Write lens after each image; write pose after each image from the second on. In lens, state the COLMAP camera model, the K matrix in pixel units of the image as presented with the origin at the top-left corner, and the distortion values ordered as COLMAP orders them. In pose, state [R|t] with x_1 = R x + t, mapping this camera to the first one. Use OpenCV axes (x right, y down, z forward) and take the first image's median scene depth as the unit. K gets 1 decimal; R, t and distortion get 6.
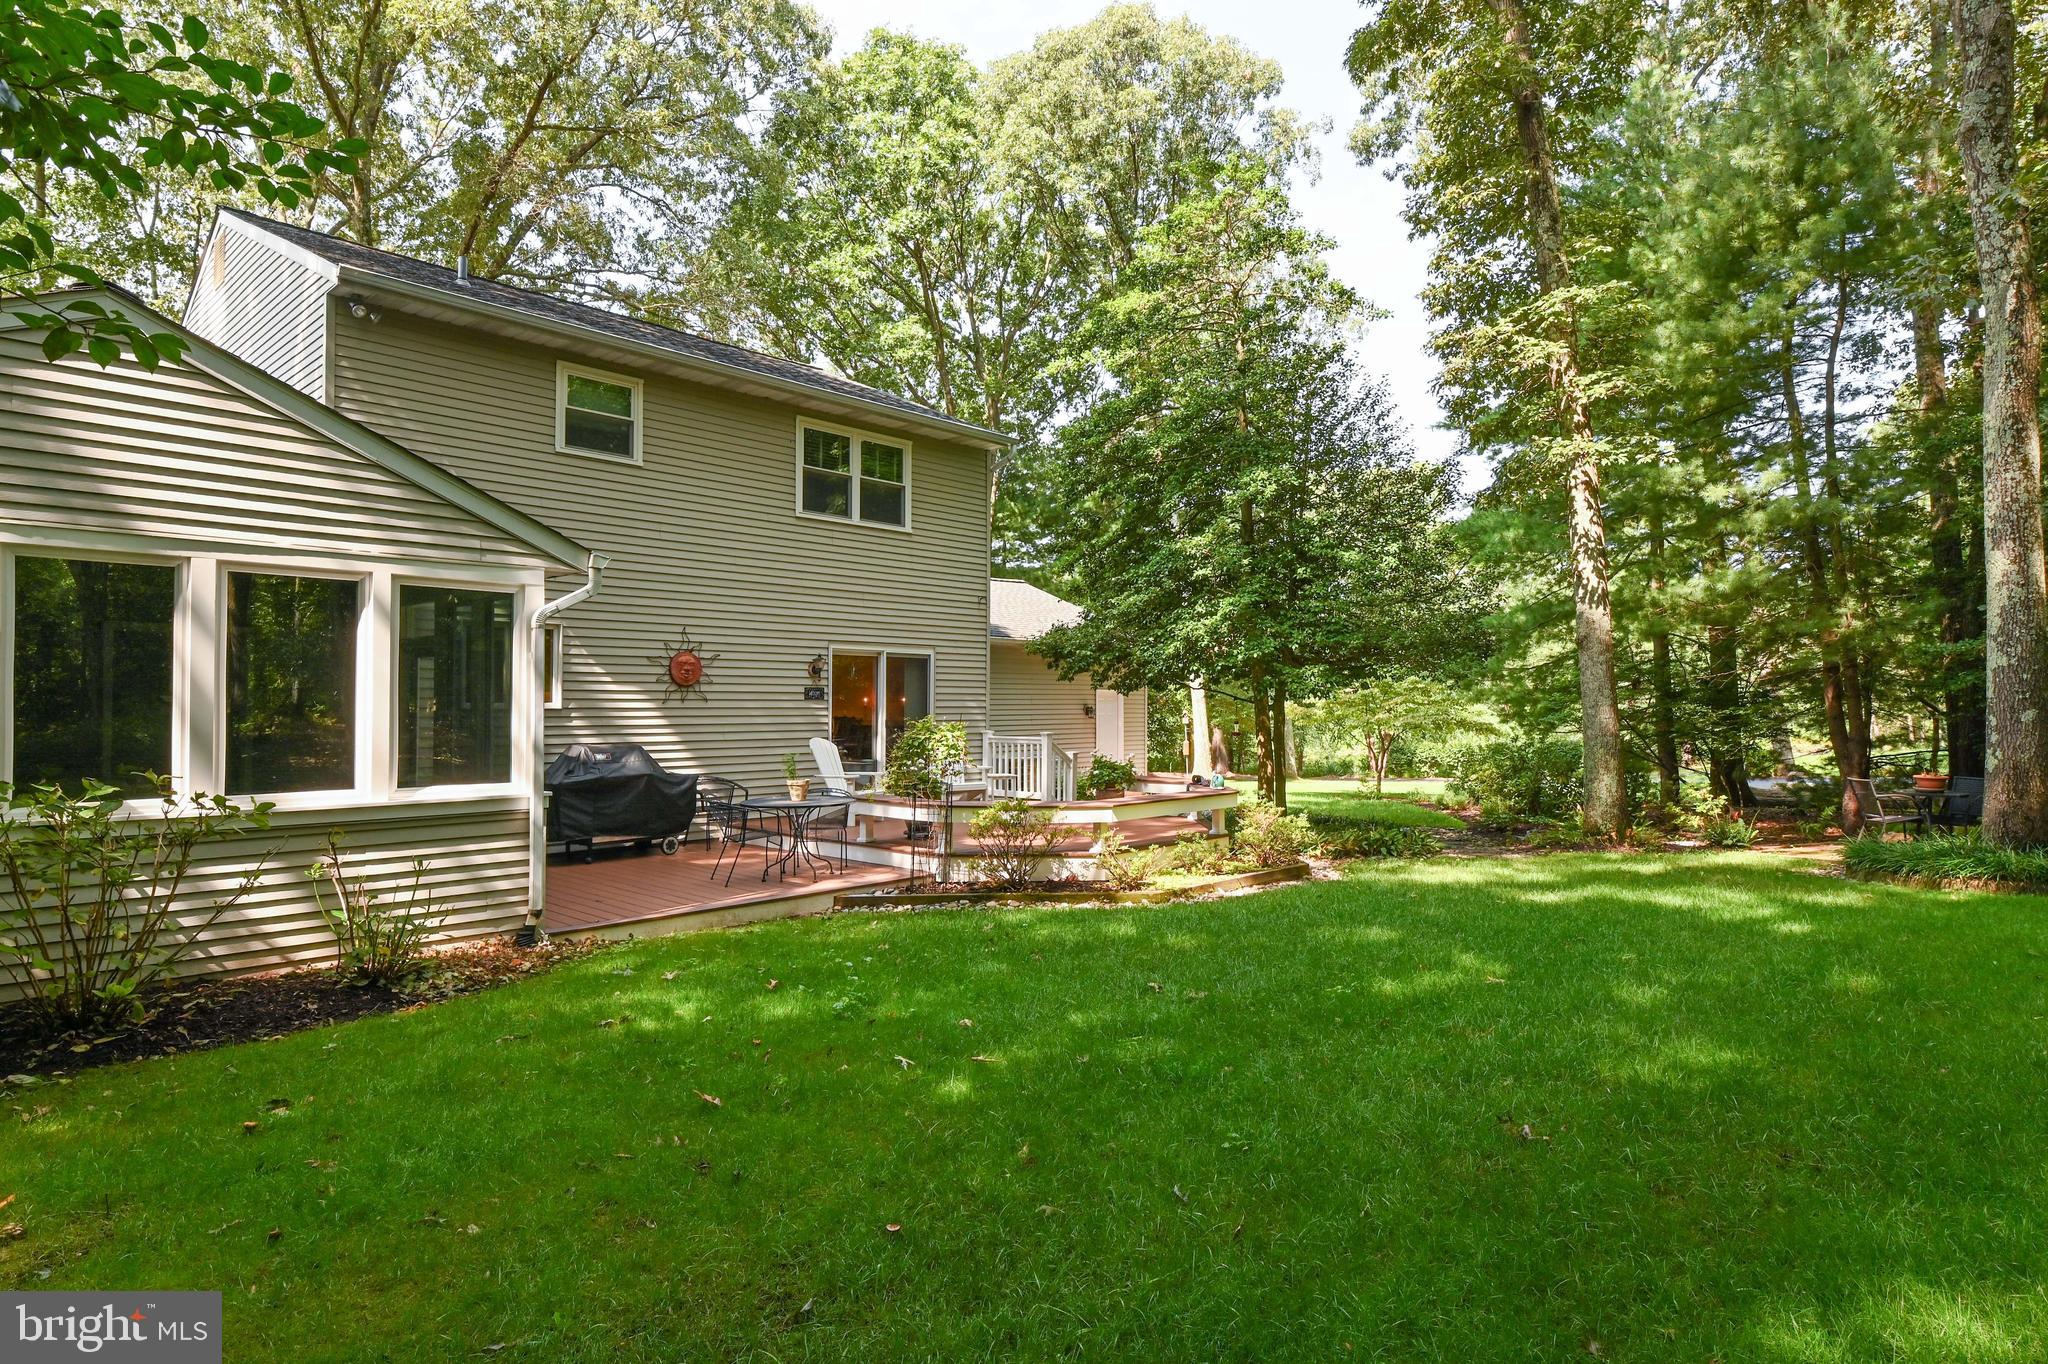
lens RADIAL K [[1107.2, 0, 1004.4], [0, 1107.2, 682.5], [0, 0, 1]] dist [-0.013783, 0.000118]
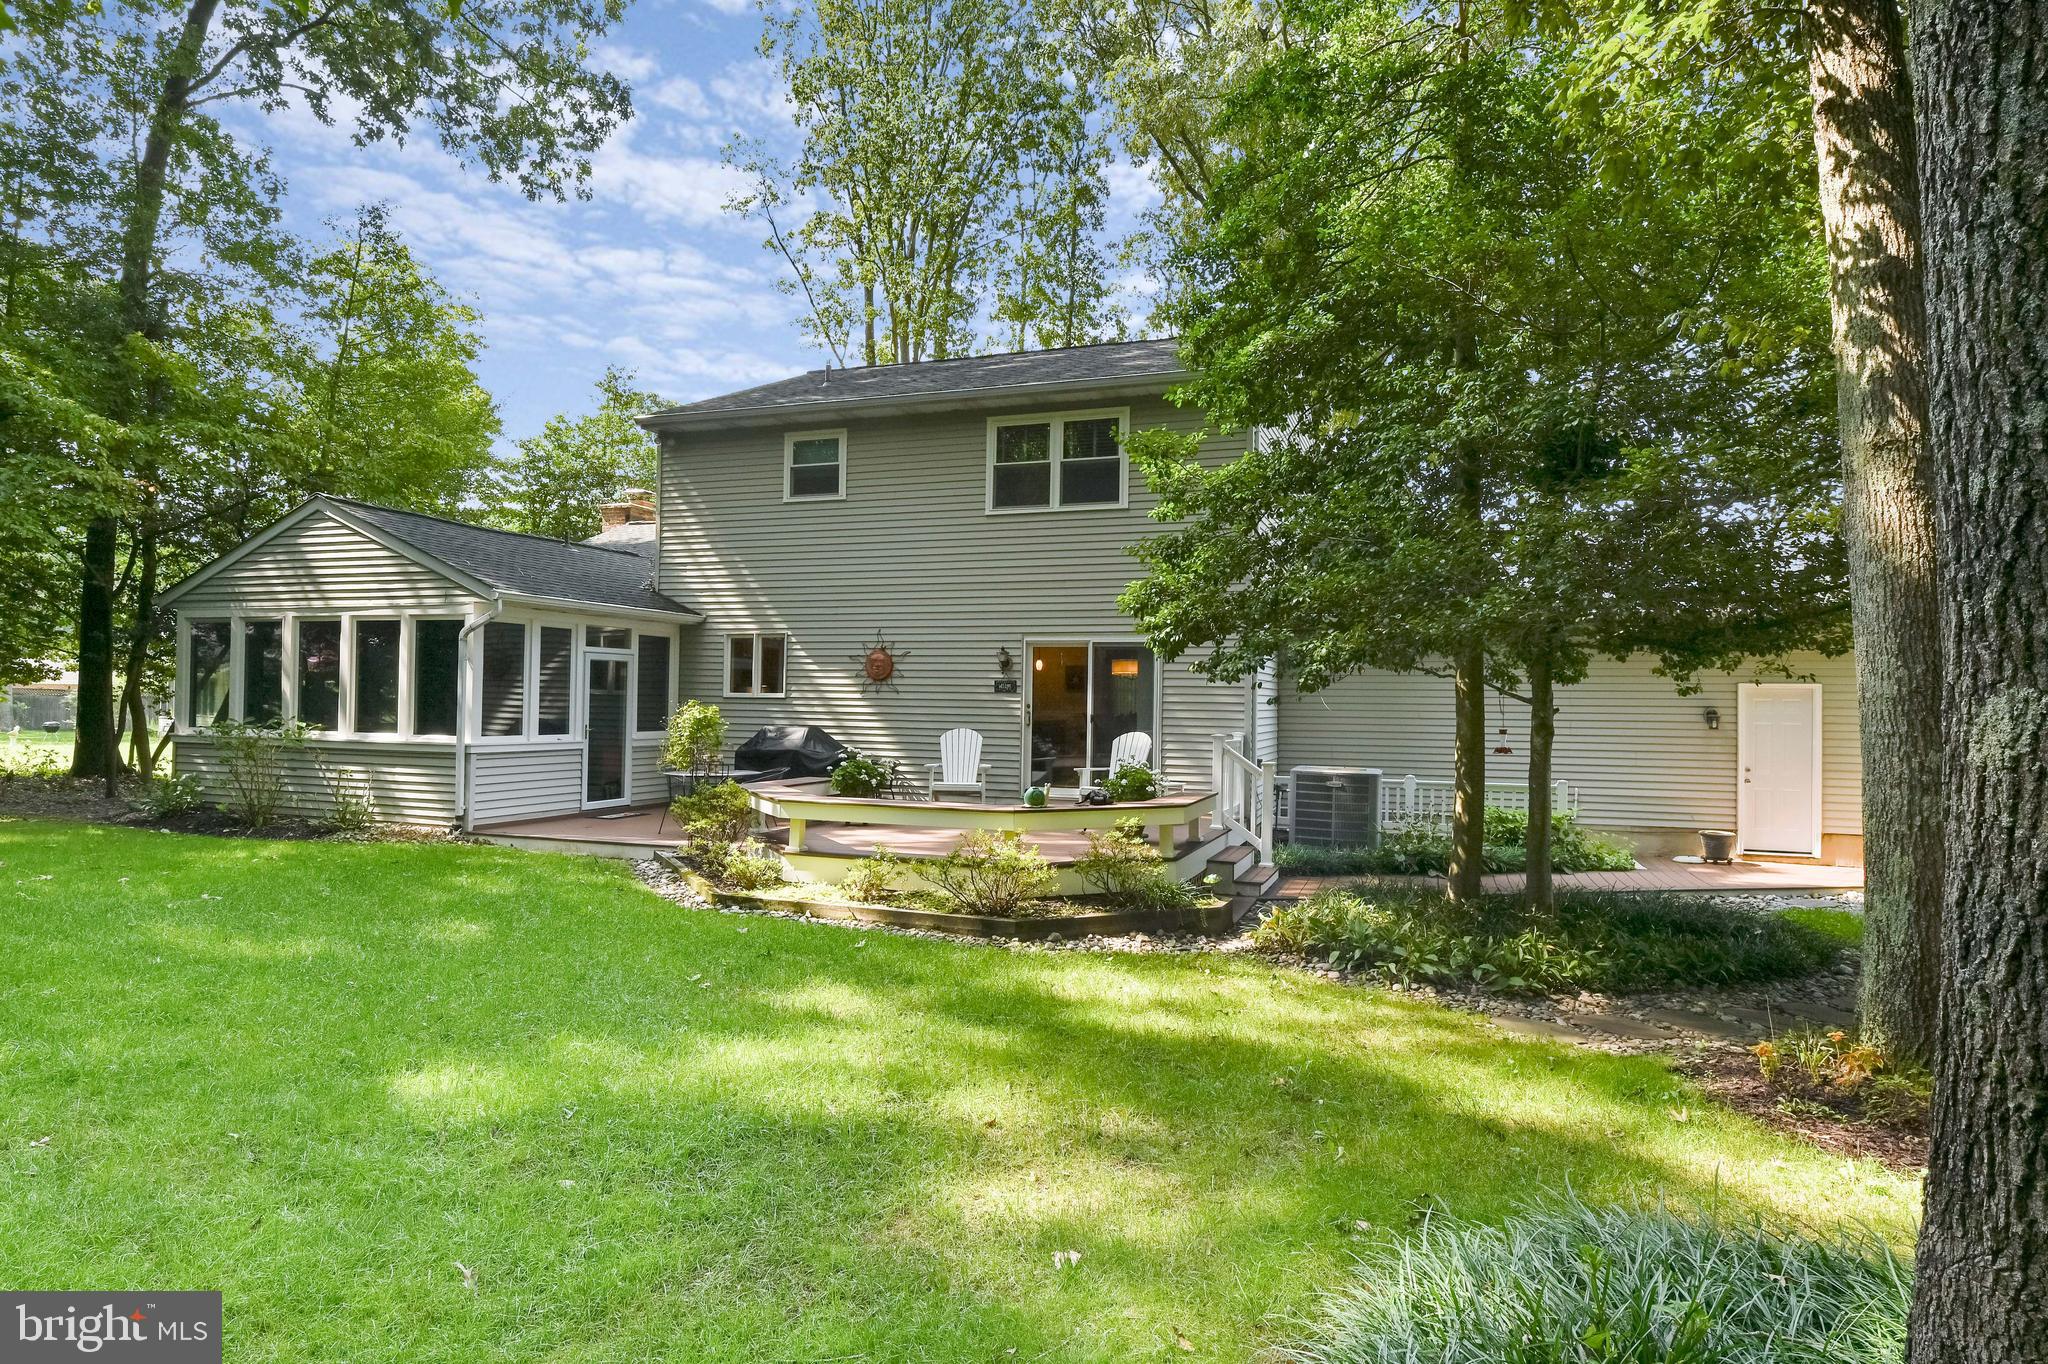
lens RADIAL K [[1107.2, 0, 1023.2], [0, 1107.2, 679.1], [0, 0, 1]] dist [-0.013783, 0.000118]
pose [[0.403608, -0.018283, -0.914749, 0.853776], [0.002948, 0.999821, -0.018683, 0.025035], [0.914927, 0.004843, 0.403590, 0.684780]]
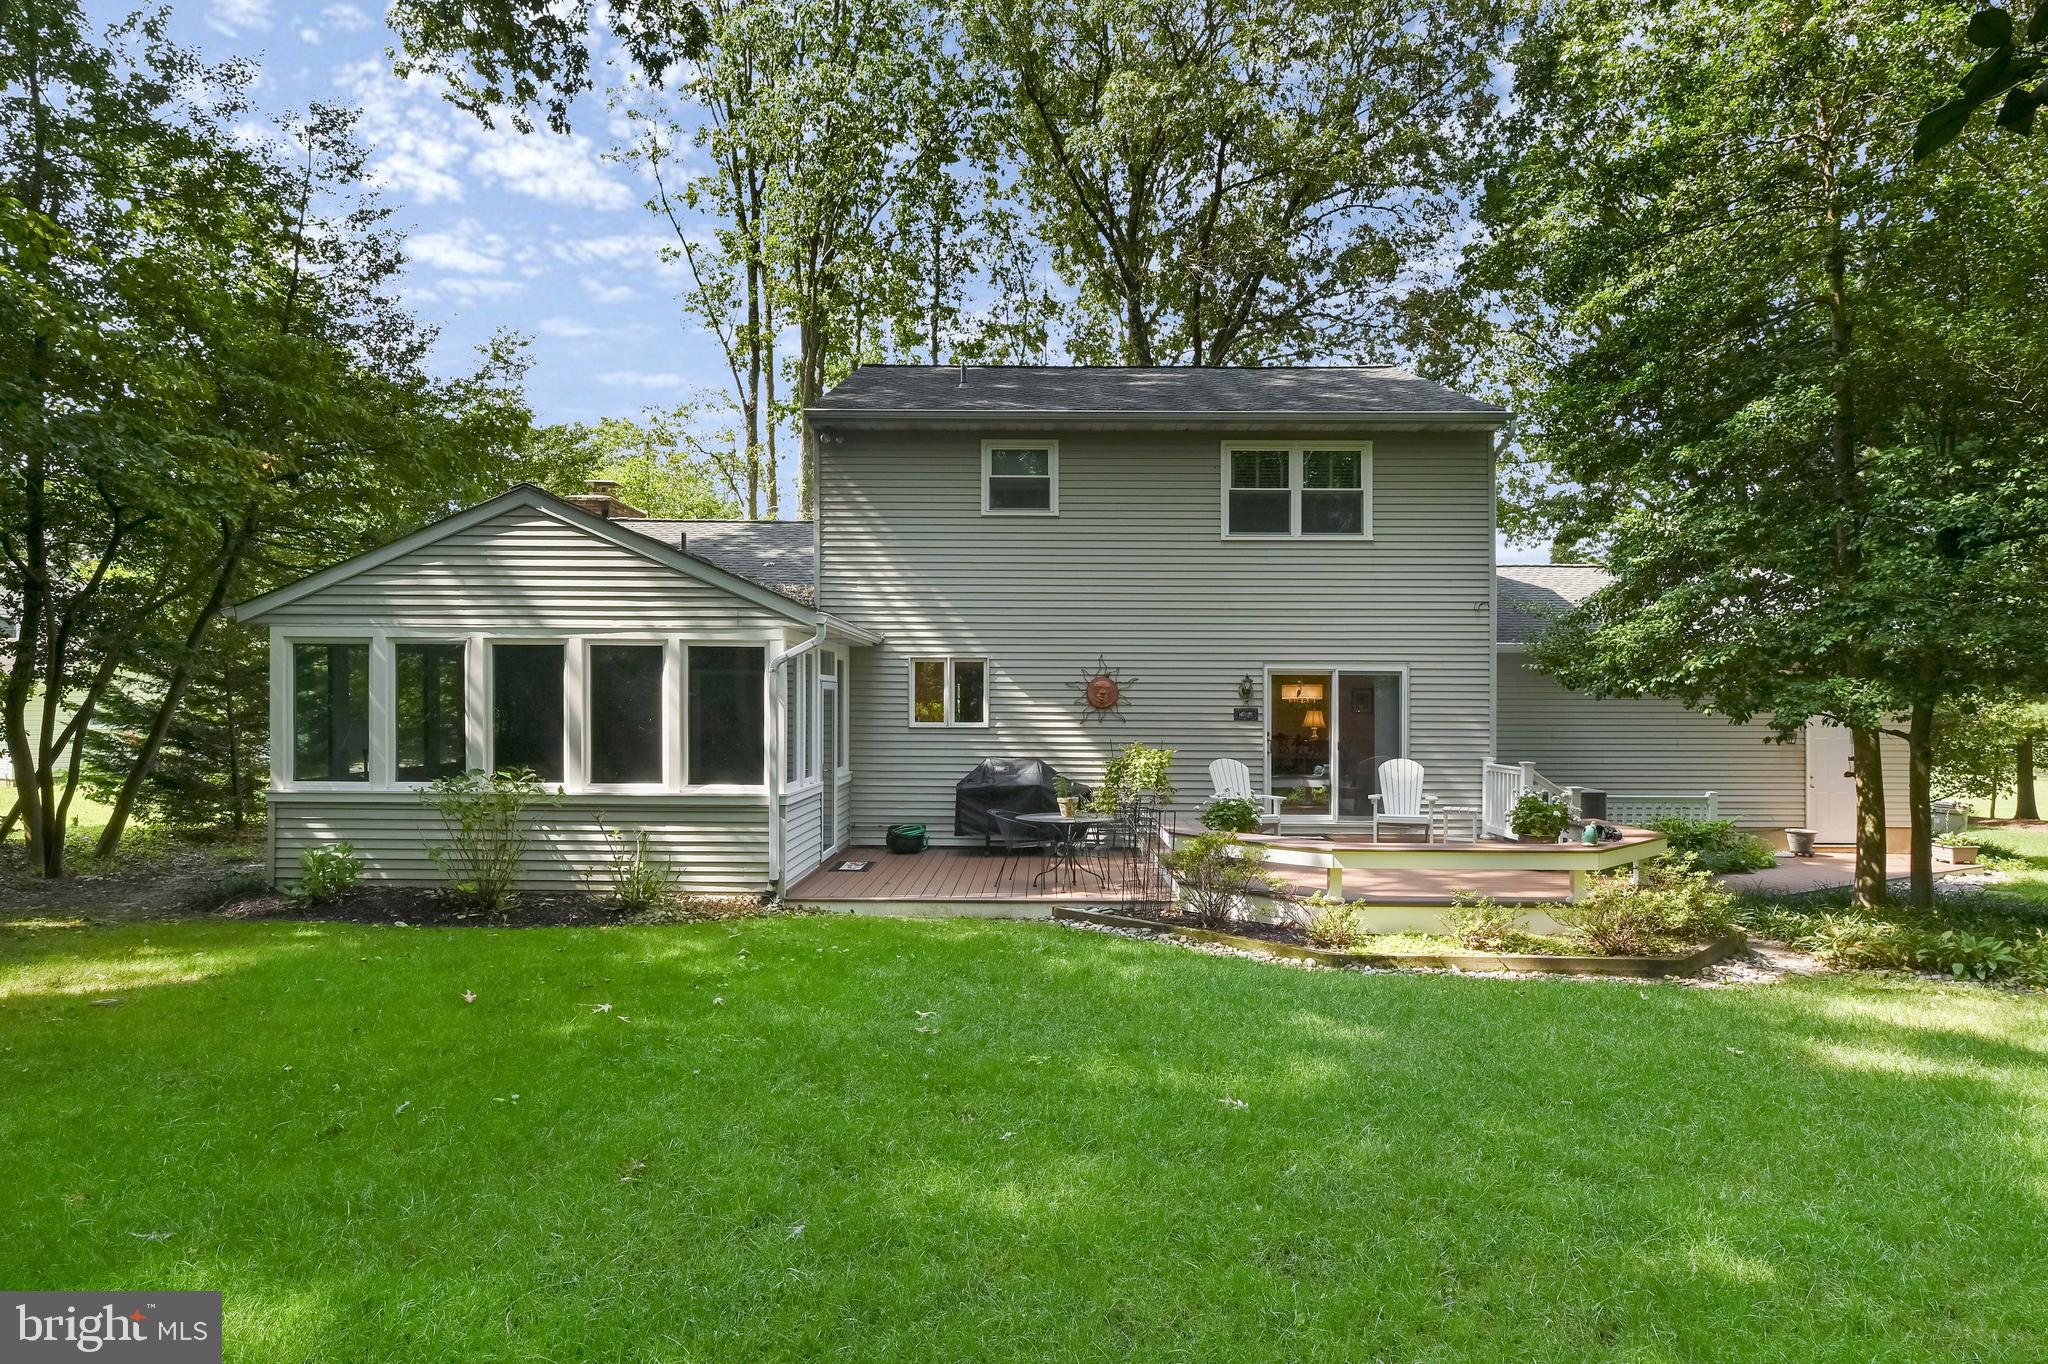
lens RADIAL K [[1107.2, 0, 1007.6], [0, 1107.2, 707.8], [0, 0, 1]] dist [-0.013783, 0.000118]
pose [[0.670599, 0.000768, -0.741819, 0.481408], [0.010719, 0.999885, 0.010725, -0.010239], [0.741742, -0.015144, 0.670514, 0.189914]]
